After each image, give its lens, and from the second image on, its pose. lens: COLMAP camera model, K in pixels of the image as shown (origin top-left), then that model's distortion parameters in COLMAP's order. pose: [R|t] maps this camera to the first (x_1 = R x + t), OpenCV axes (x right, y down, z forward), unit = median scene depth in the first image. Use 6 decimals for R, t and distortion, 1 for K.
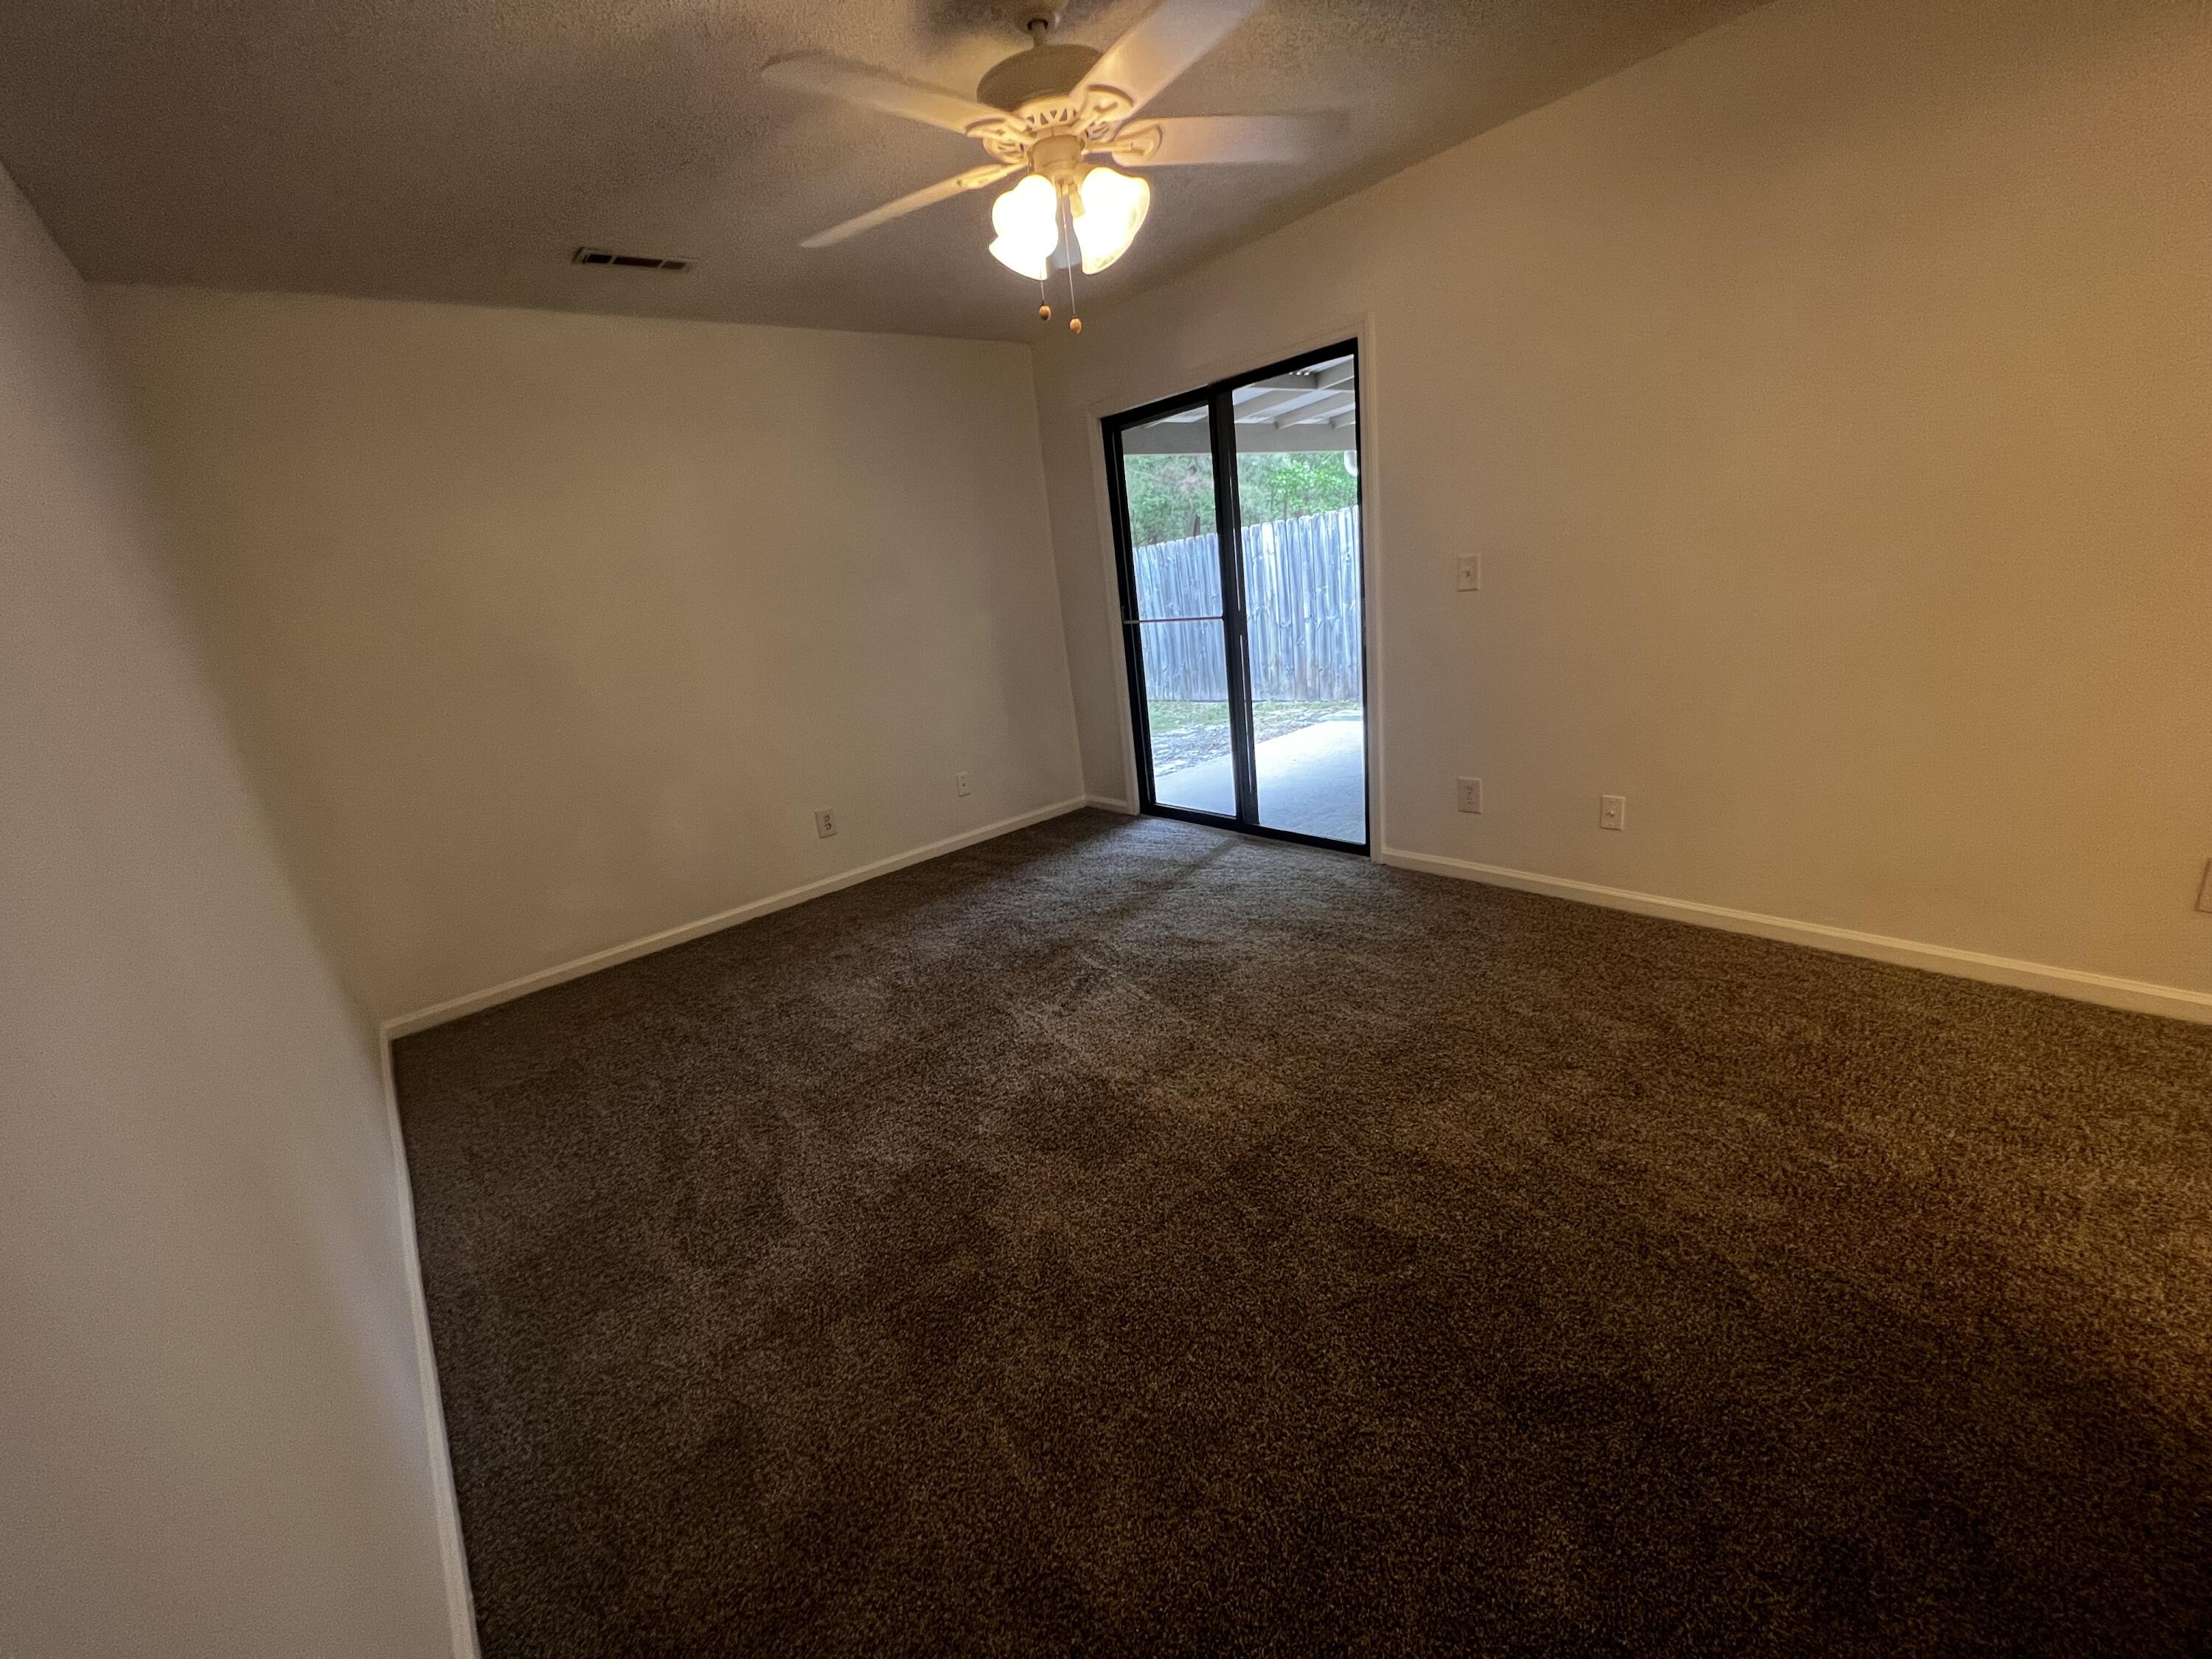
lens RADIAL K [[879.5, 0, 1099.1], [0, 879.5, 838.7], [0, 0, 1]] dist [-0.000898, -0.000390]
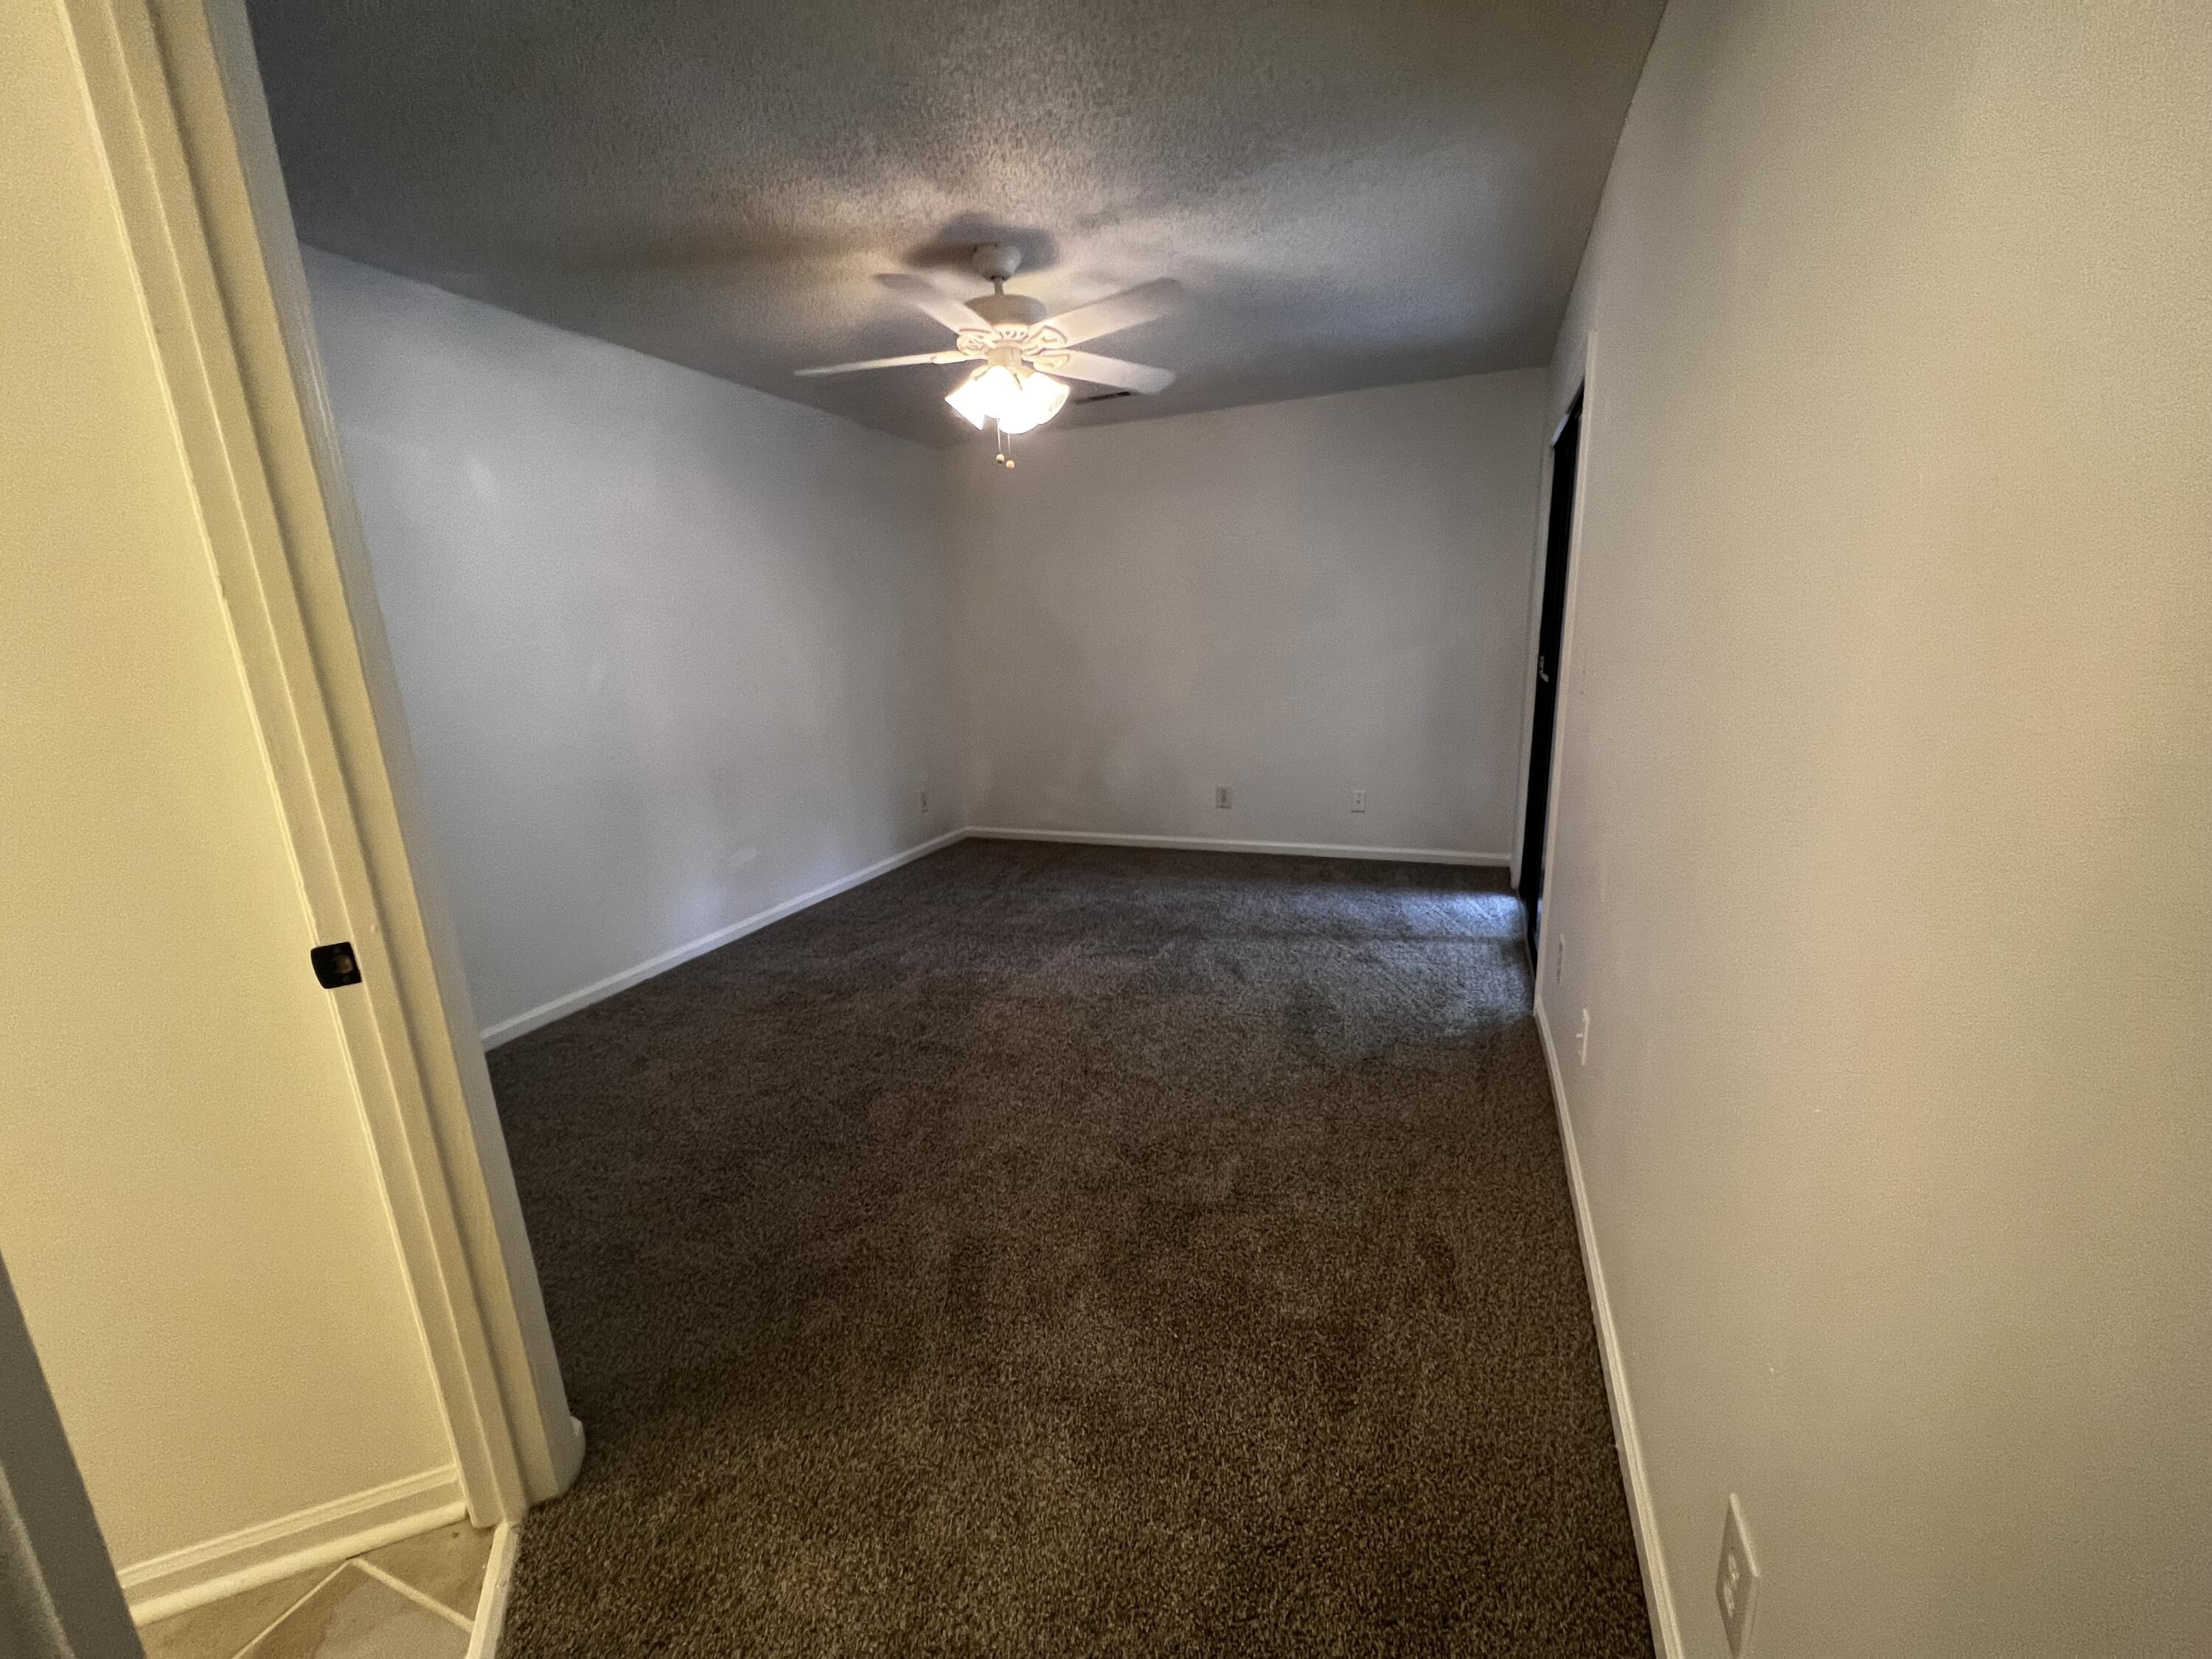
lens RADIAL K [[879.5, 0, 1099.1], [0, 879.5, 838.7], [0, 0, 1]] dist [-0.000898, -0.000390]
pose [[0.460341, 0.297639, -0.836359, 0.842470], [-0.276944, 0.943251, 0.183246, -0.177082], [0.843438, 0.147269, 0.516647, 0.265849]]
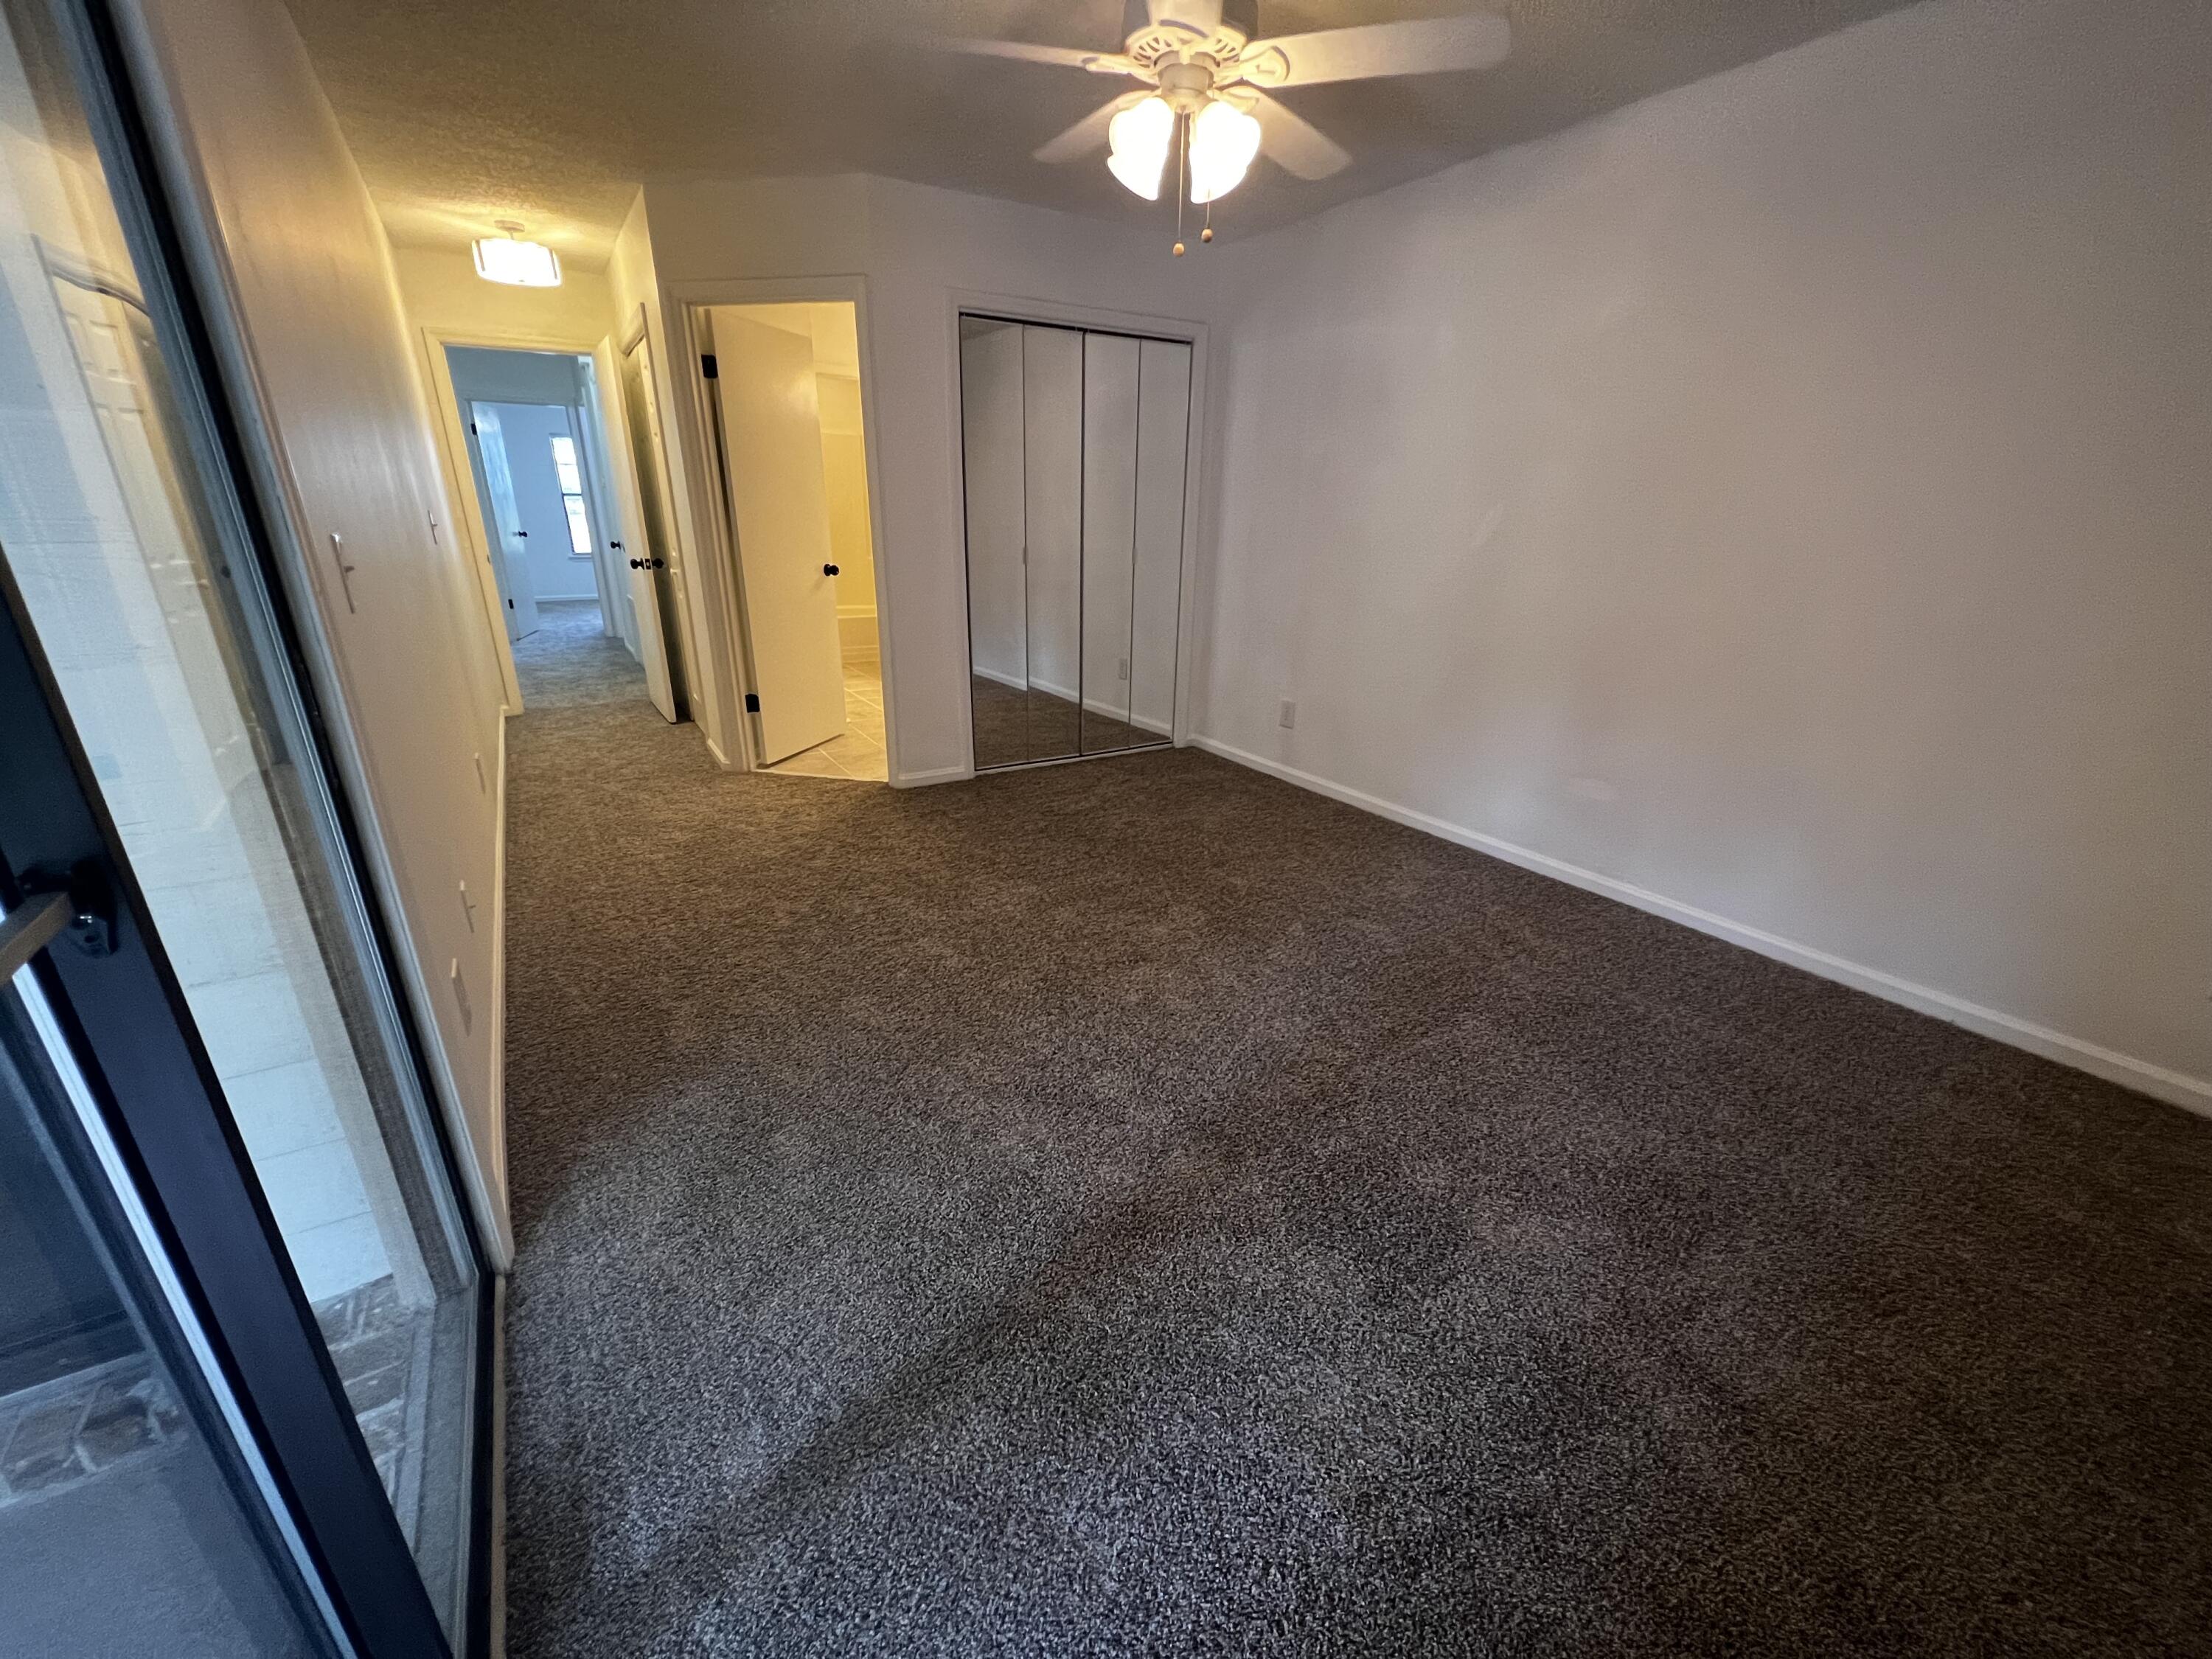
lens RADIAL K [[879.5, 0, 1099.1], [0, 879.5, 838.7], [0, 0, 1]] dist [-0.000898, -0.000390]
pose [[-0.985023, 0.042445, 0.167115, -0.065461], [0.135341, 0.790839, 0.596873, -0.389425], [-0.106826, 0.610551, -0.784739, 1.342180]]
